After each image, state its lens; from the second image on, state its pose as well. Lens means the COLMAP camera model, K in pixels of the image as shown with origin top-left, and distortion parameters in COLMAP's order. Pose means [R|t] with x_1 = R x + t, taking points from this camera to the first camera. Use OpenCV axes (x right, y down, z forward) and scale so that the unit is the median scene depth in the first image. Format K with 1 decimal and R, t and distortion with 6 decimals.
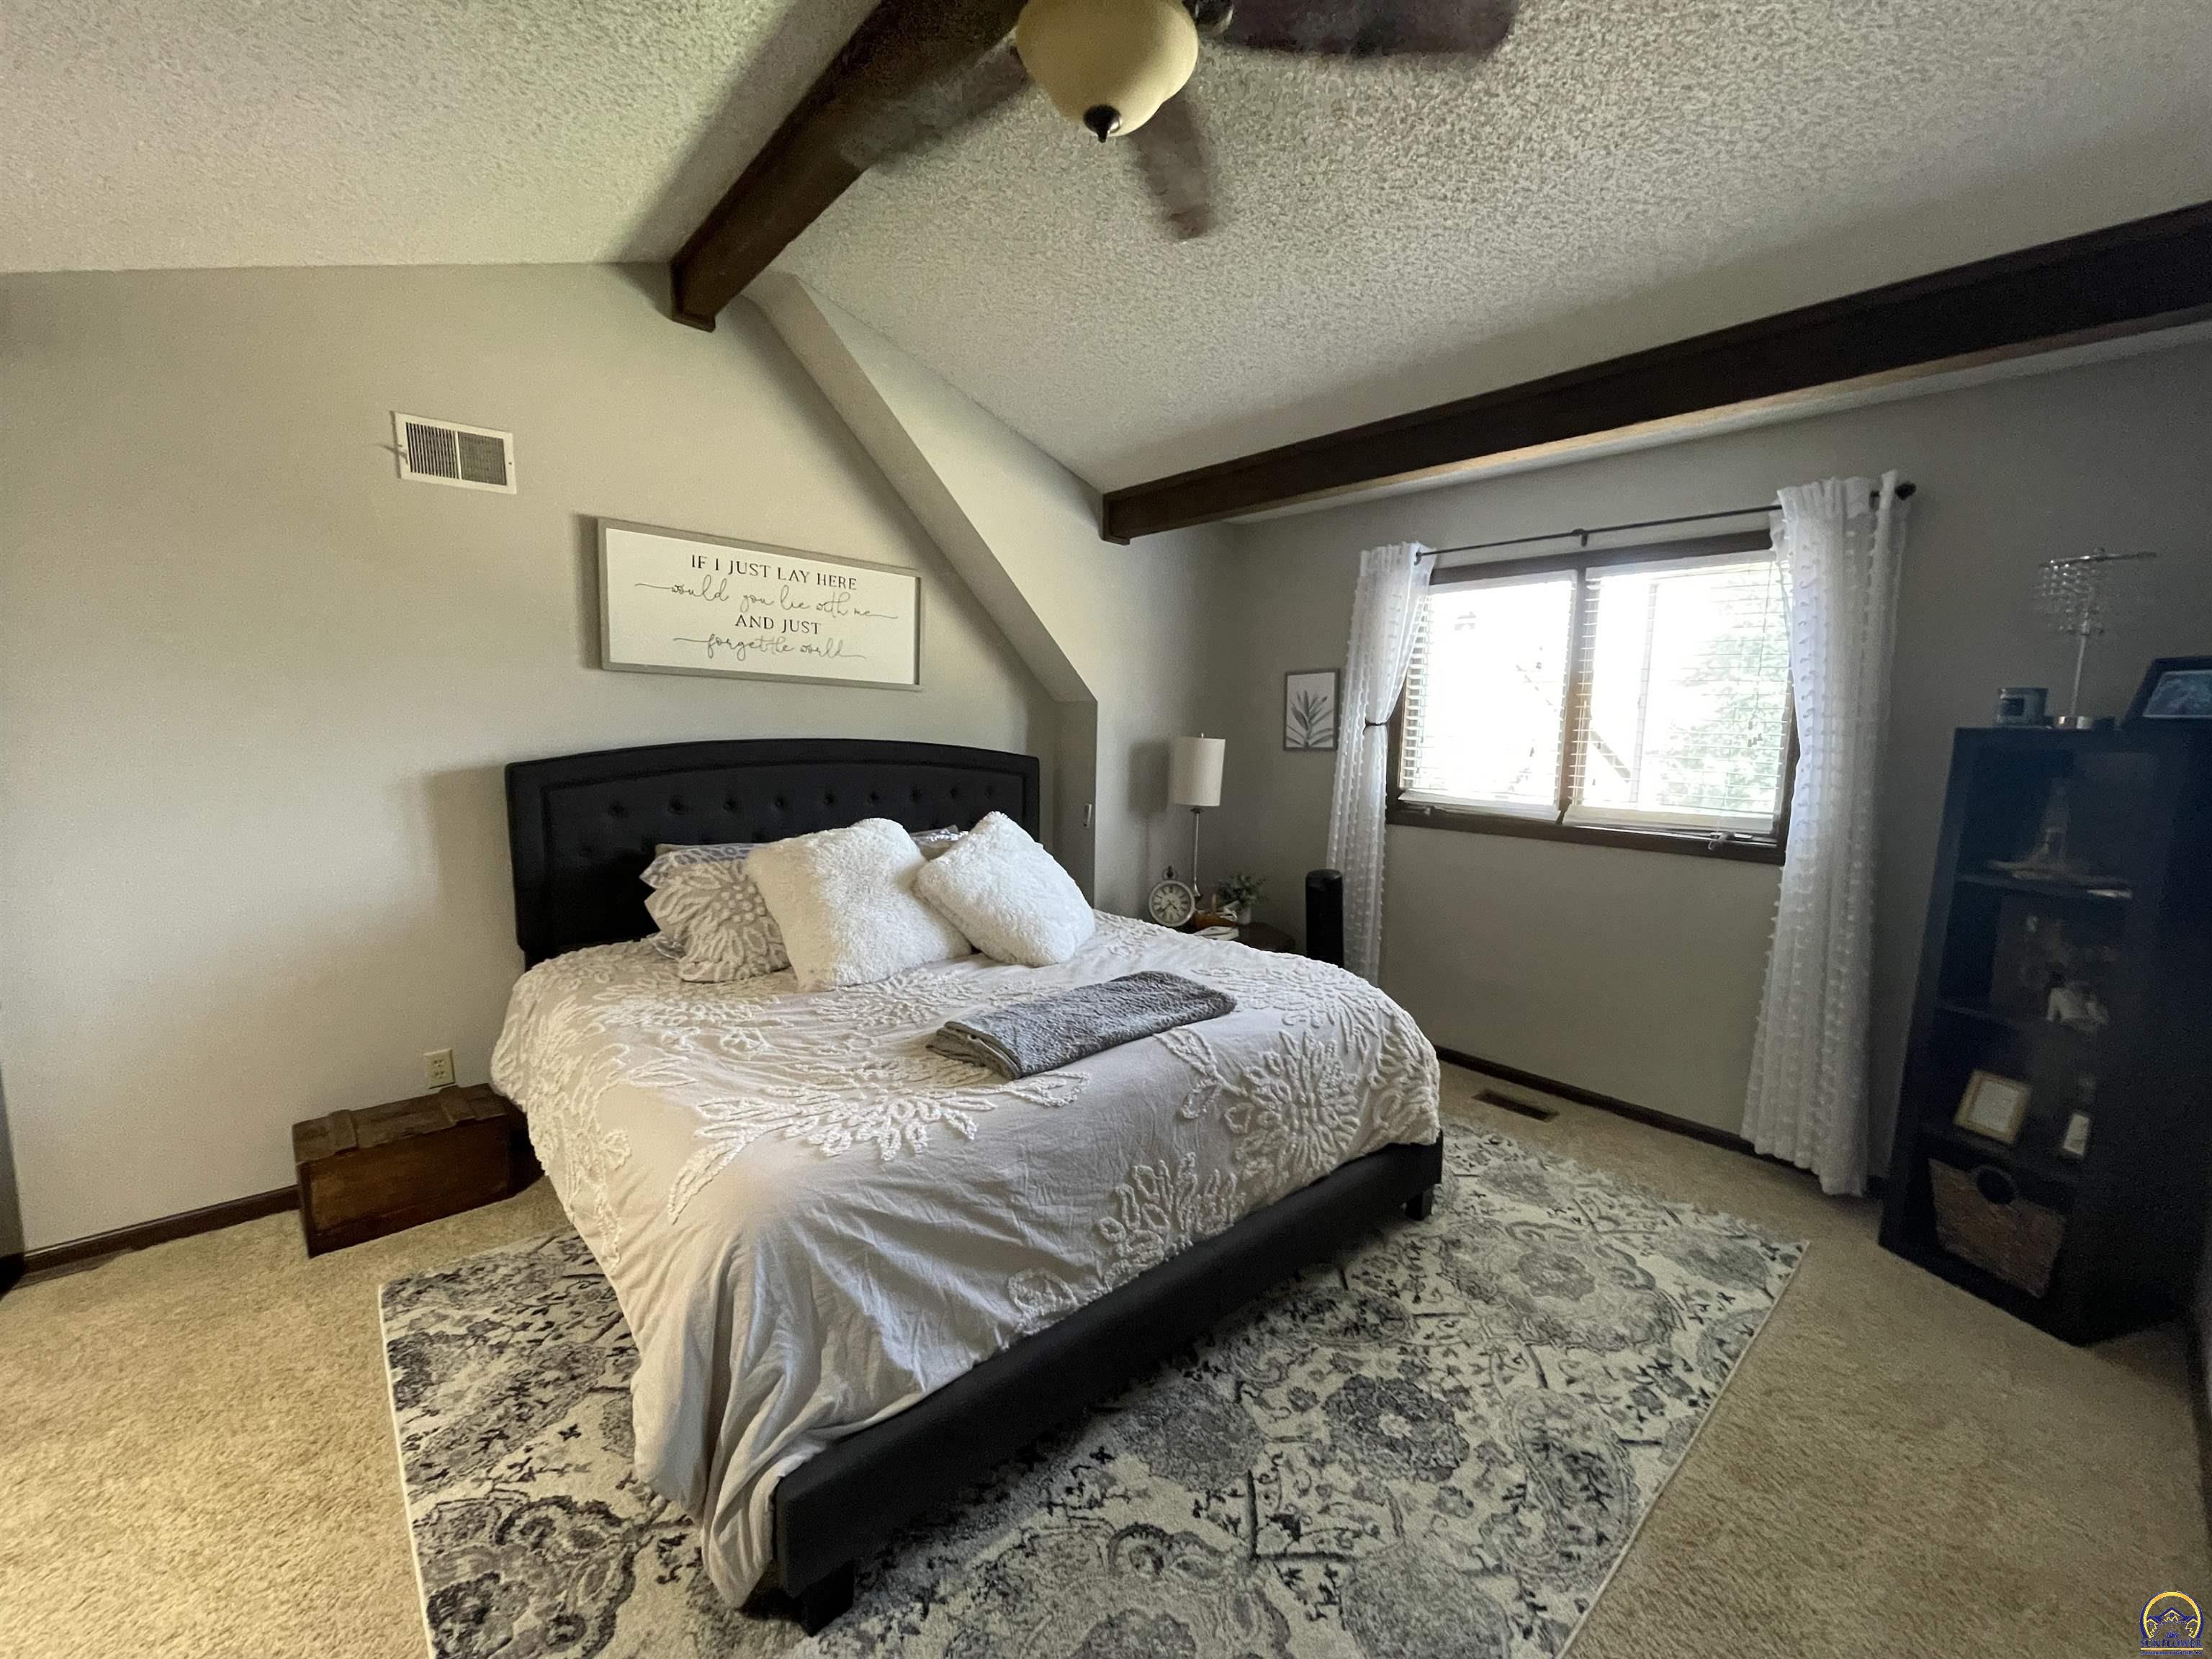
lens RADIAL K [[890.8, 0, 1102.0], [0, 890.8, 831.8], [0, 0, 1]] dist [-0.031590, 0.000488]
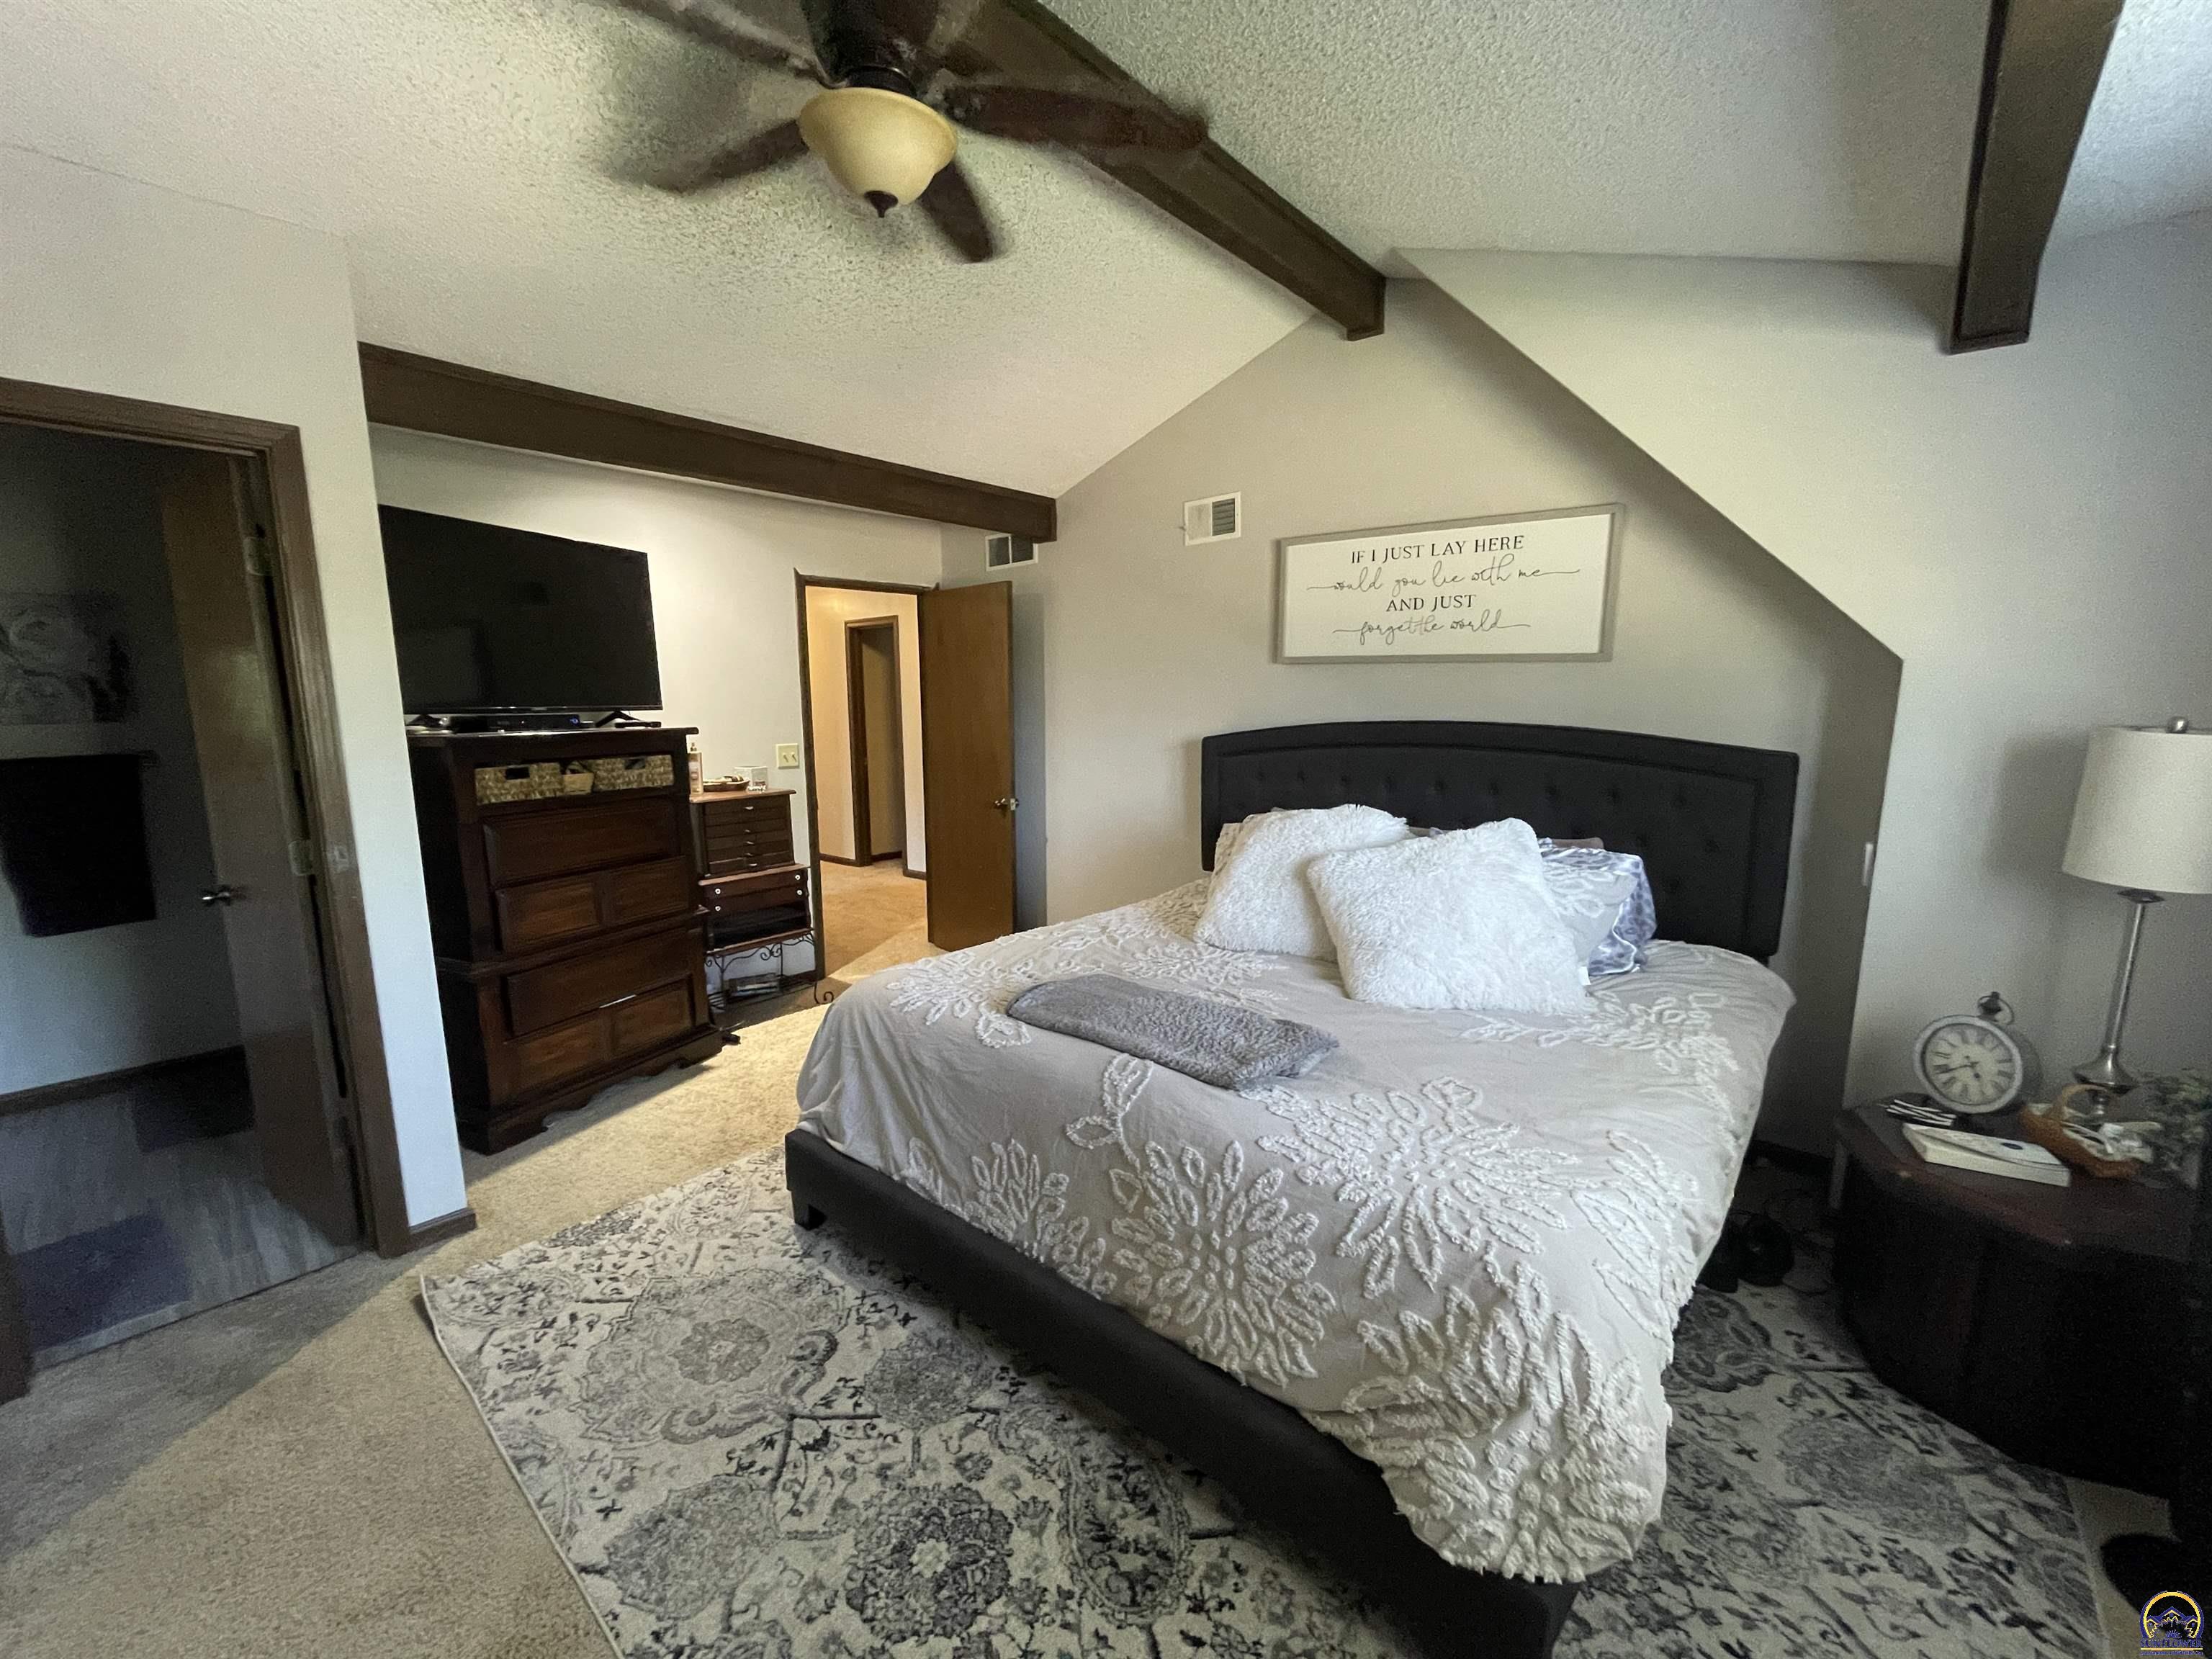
lens RADIAL K [[890.8, 0, 1098.0], [0, 890.8, 833.7], [0, 0, 1]] dist [-0.031590, 0.000488]
pose [[0.113100, 0.129735, -0.985077, 1.052947], [-0.105169, 0.987432, 0.117970, -0.108141], [0.988002, 0.090257, 0.125323, 0.971773]]
